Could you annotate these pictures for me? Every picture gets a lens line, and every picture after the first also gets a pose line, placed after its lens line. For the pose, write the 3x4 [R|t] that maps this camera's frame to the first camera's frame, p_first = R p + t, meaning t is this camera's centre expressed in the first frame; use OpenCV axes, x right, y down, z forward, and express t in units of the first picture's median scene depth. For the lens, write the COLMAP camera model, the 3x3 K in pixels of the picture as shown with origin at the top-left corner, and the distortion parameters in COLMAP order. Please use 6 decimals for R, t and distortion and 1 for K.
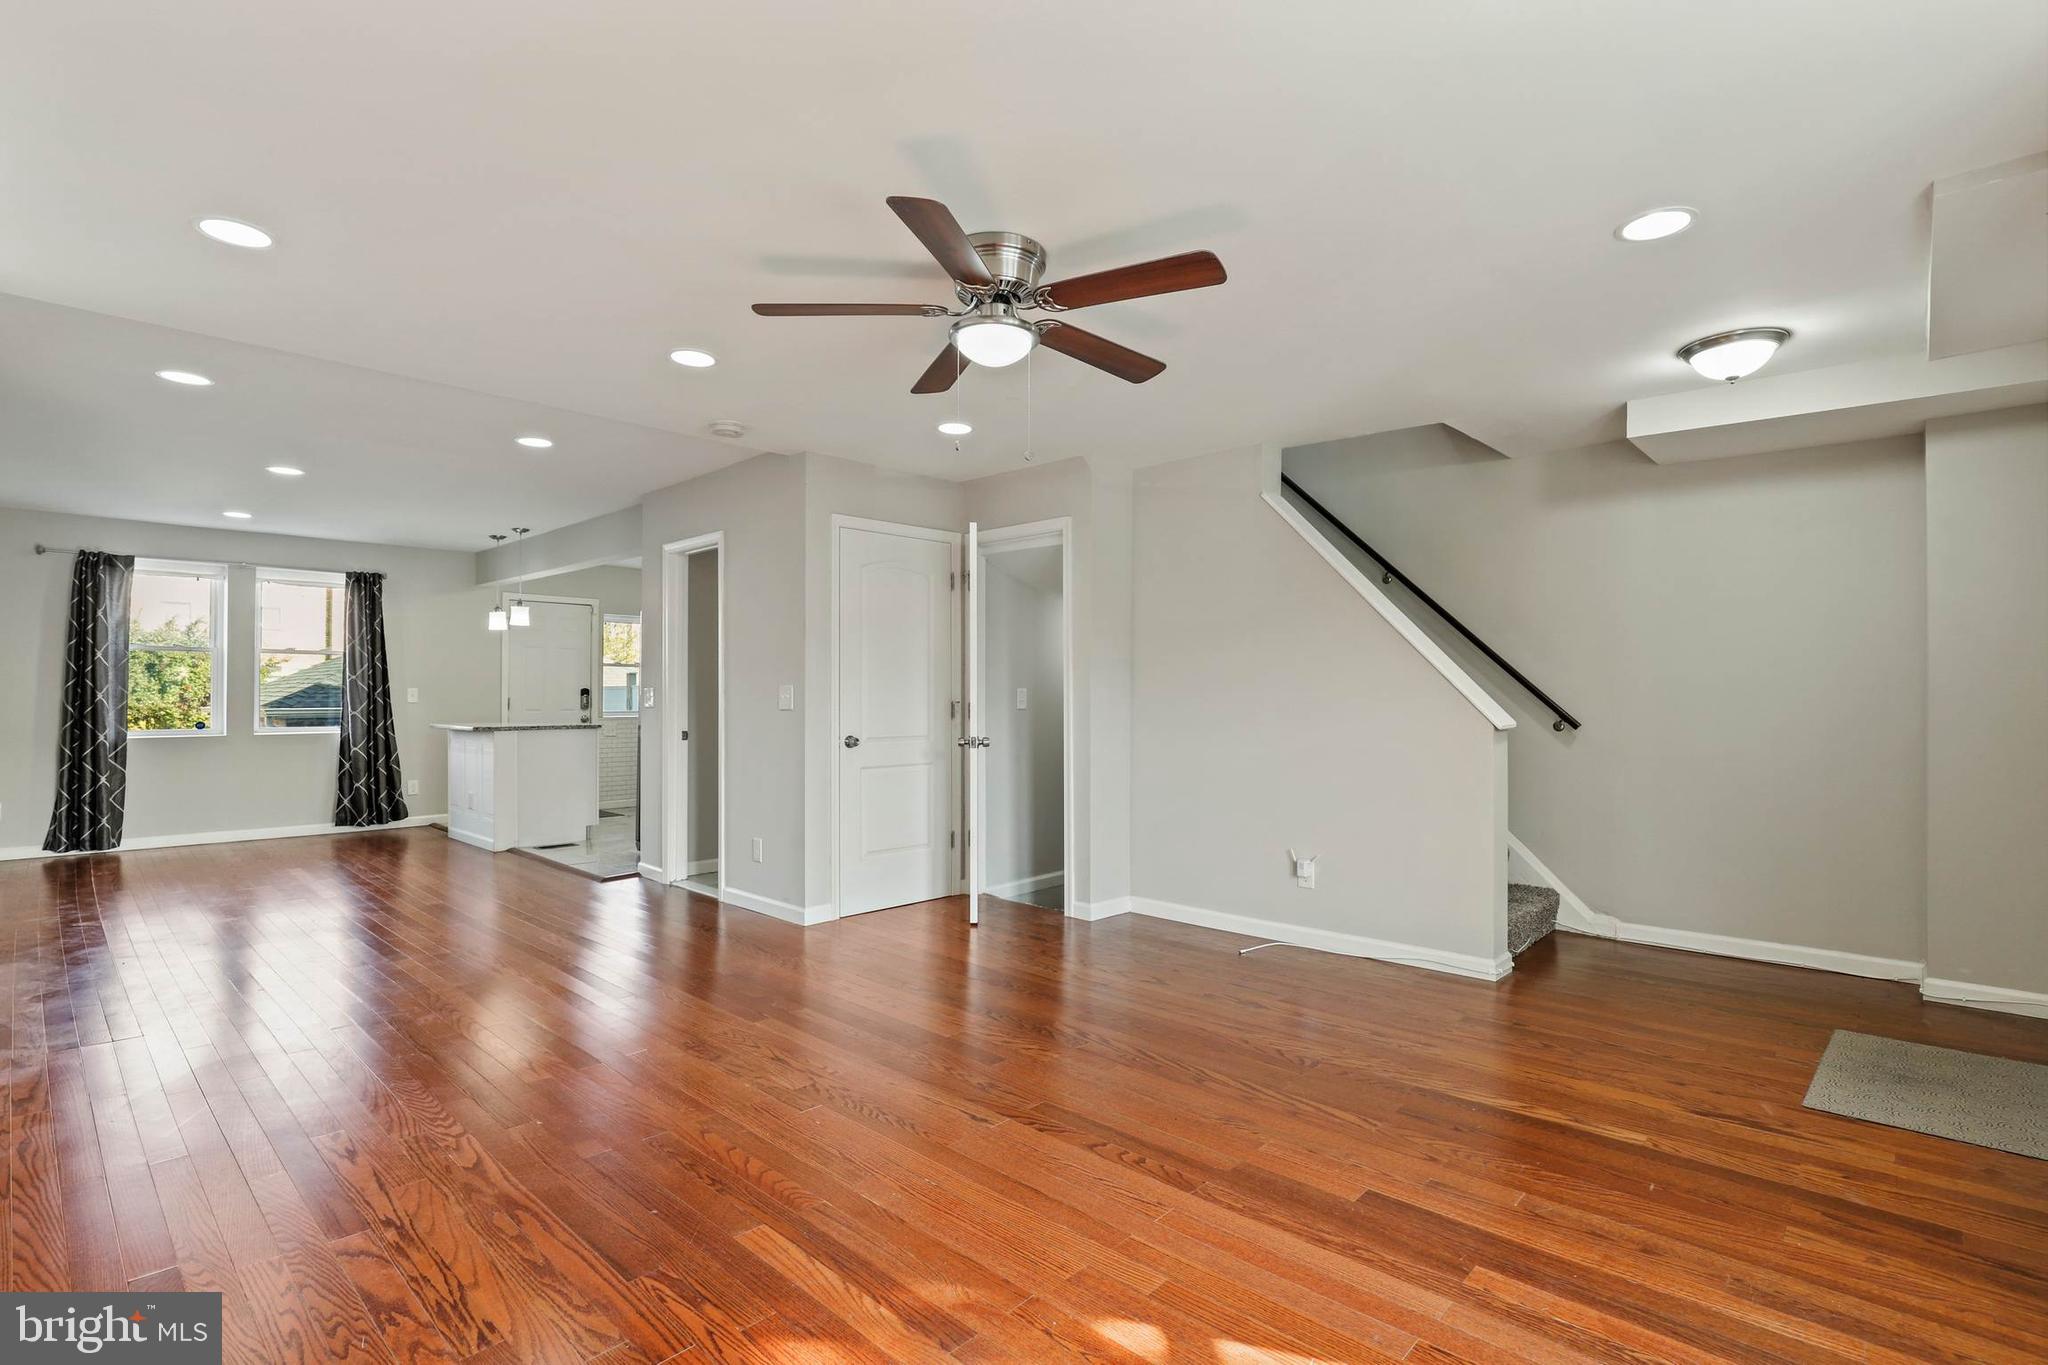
lens RADIAL K [[965.4, 0, 1010.7], [0, 965.4, 685.3], [0, 0, 1]] dist [-0.009382, 0.000077]
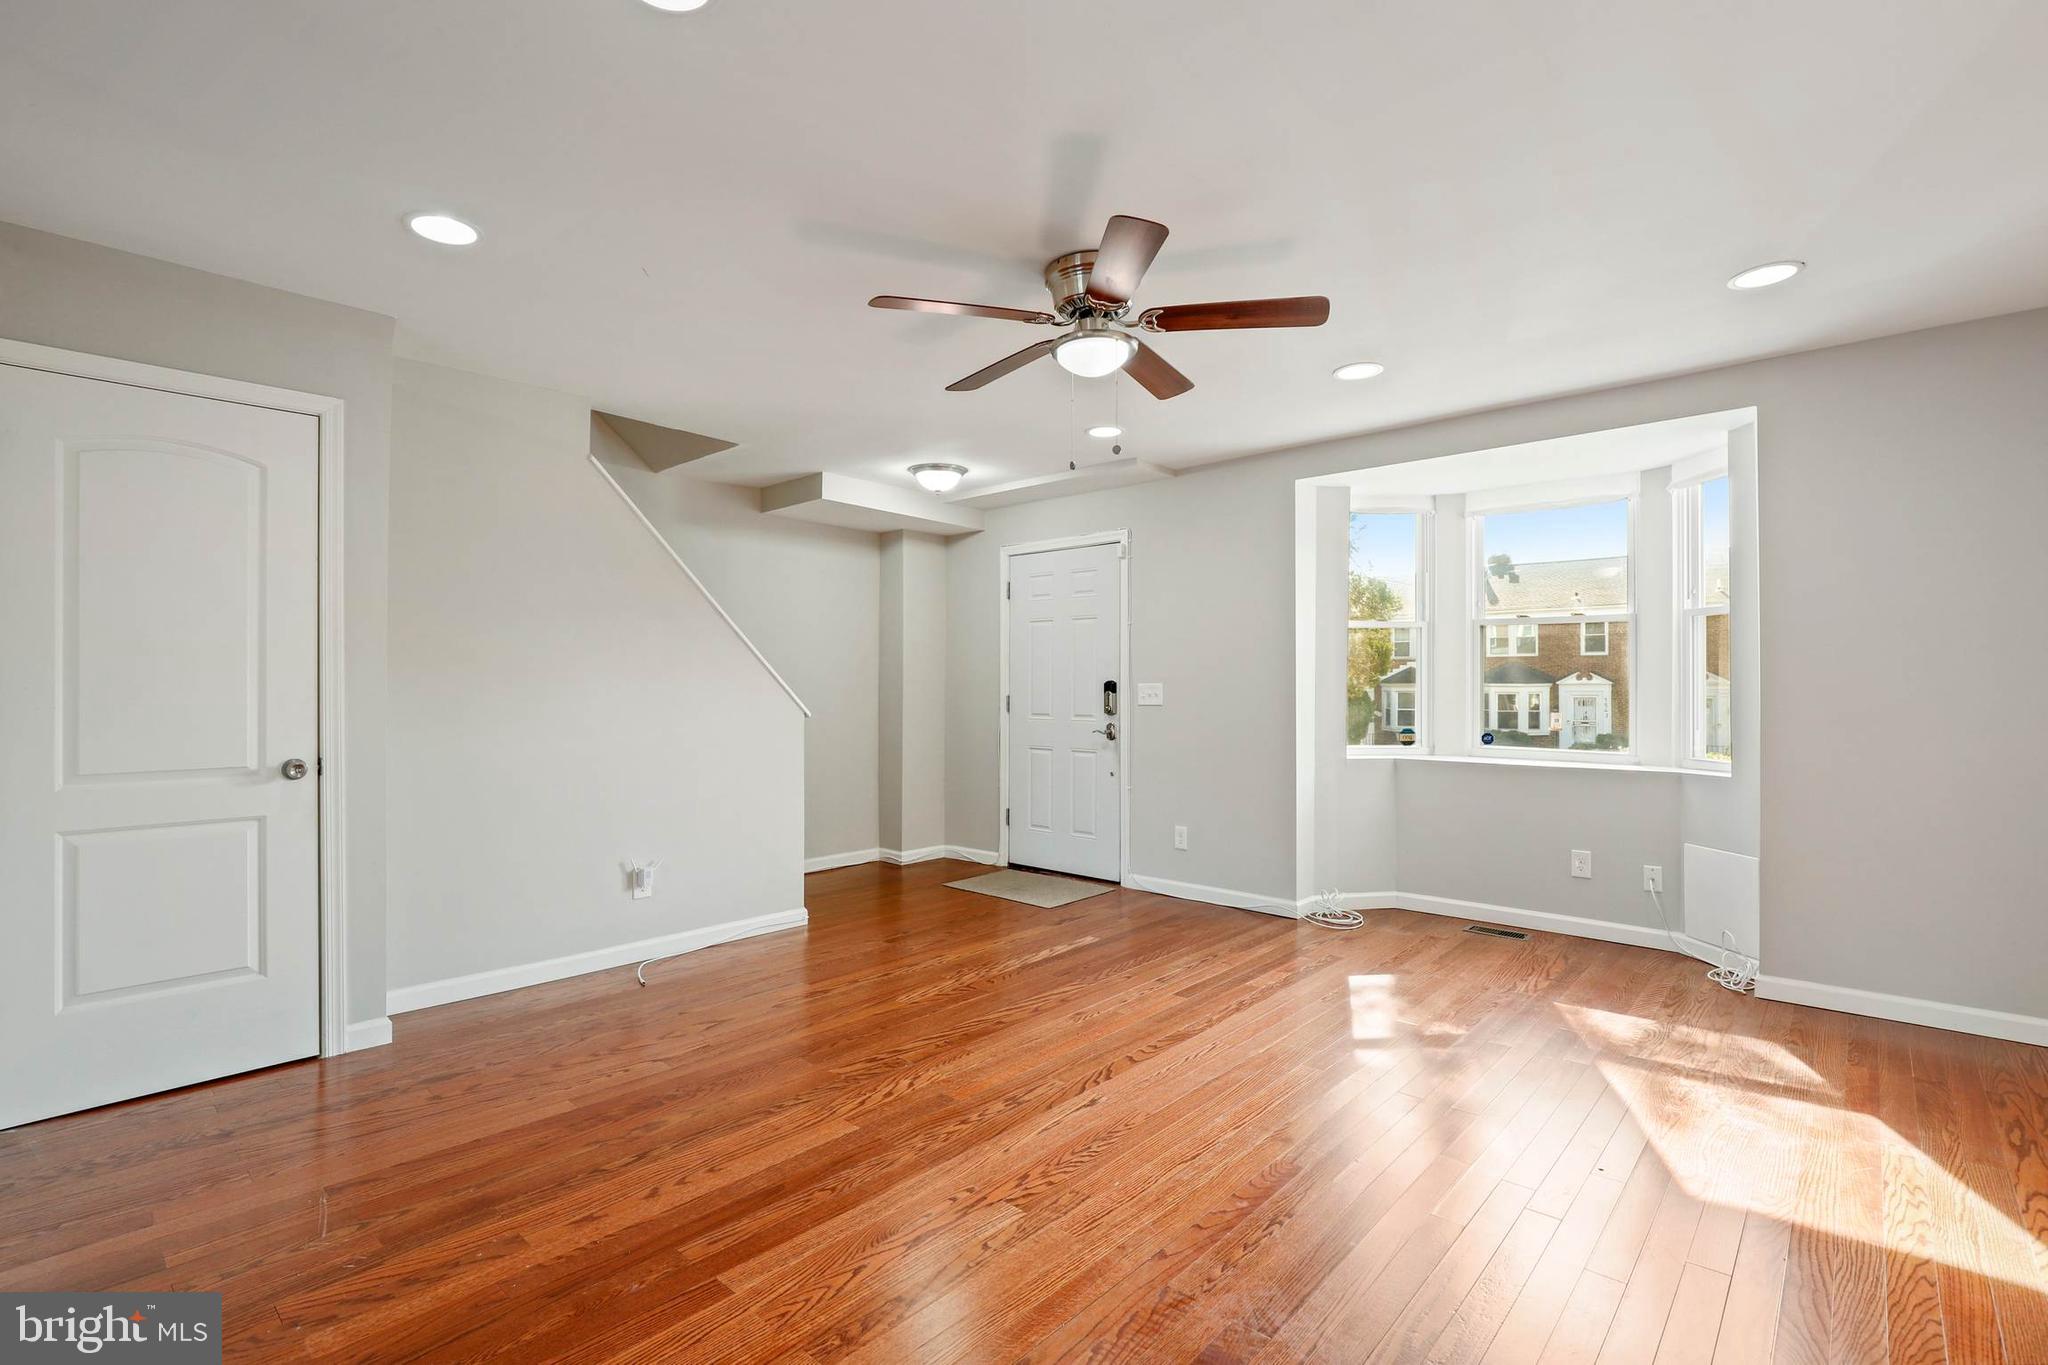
lens RADIAL K [[941.4, 0, 1053.4], [0, 941.4, 680.0], [0, 0, 1]] dist [-0.021174, 0.004643]
pose [[-0.034375, 0.008904, 0.999369, -0.416330], [-0.006157, 0.999939, -0.009121, 0.003817], [-0.999390, -0.006467, -0.034318, 0.434157]]
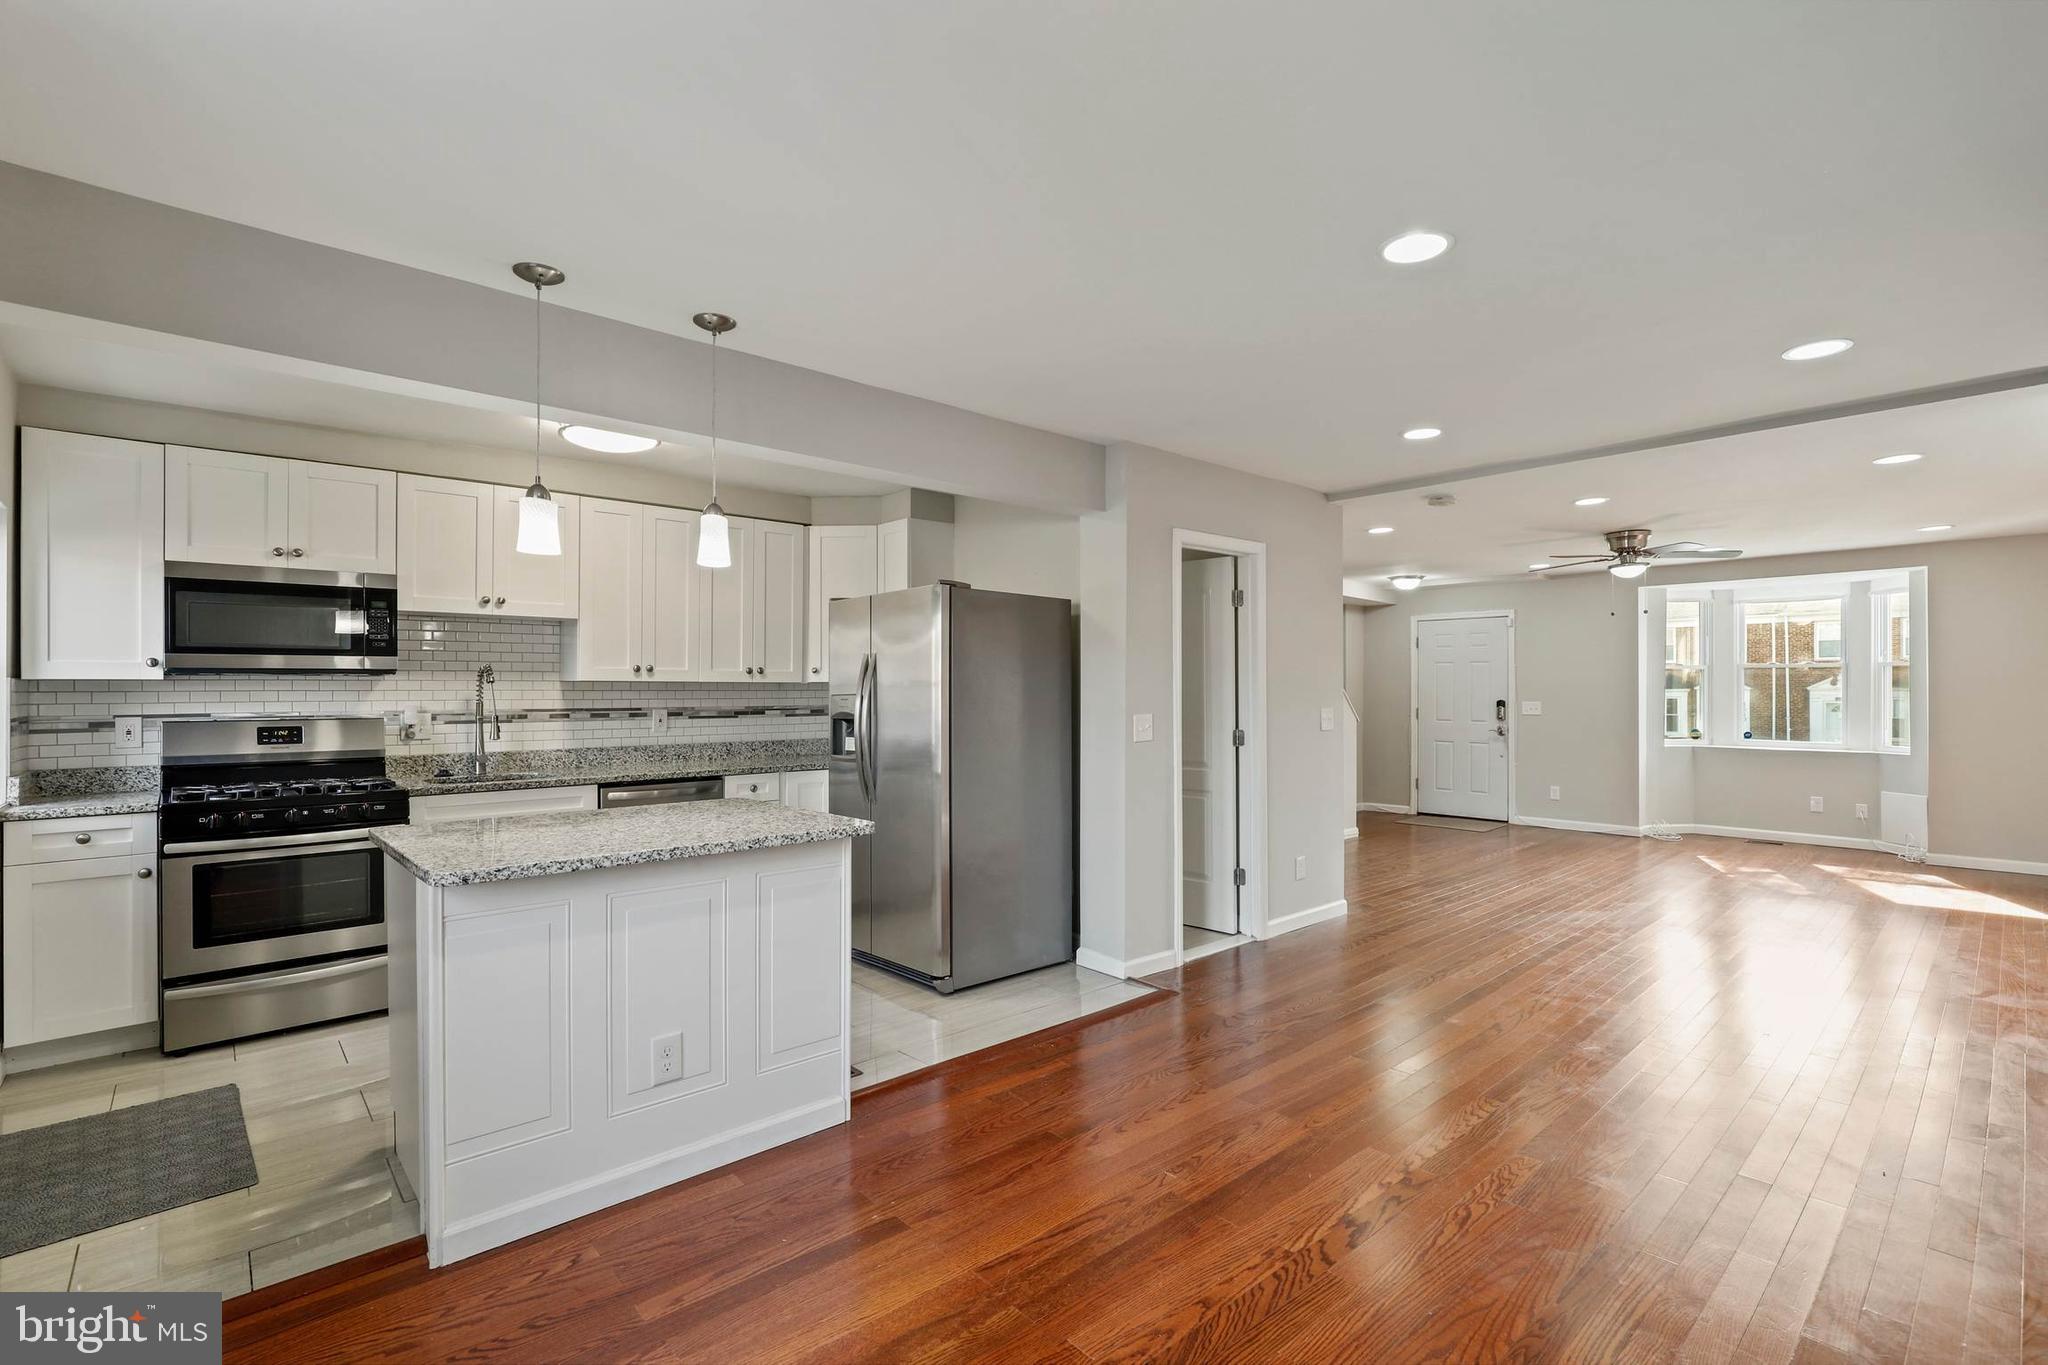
lens RADIAL K [[941.4, 0, 1034.8], [0, 941.4, 683.8], [0, 0, 1]] dist [-0.021174, 0.004643]
pose [[0.057914, 0.007360, 0.998294, -0.978964], [-0.005161, 0.999962, -0.007072, -0.013356], [-0.998308, -0.004743, 0.057950, 0.939383]]
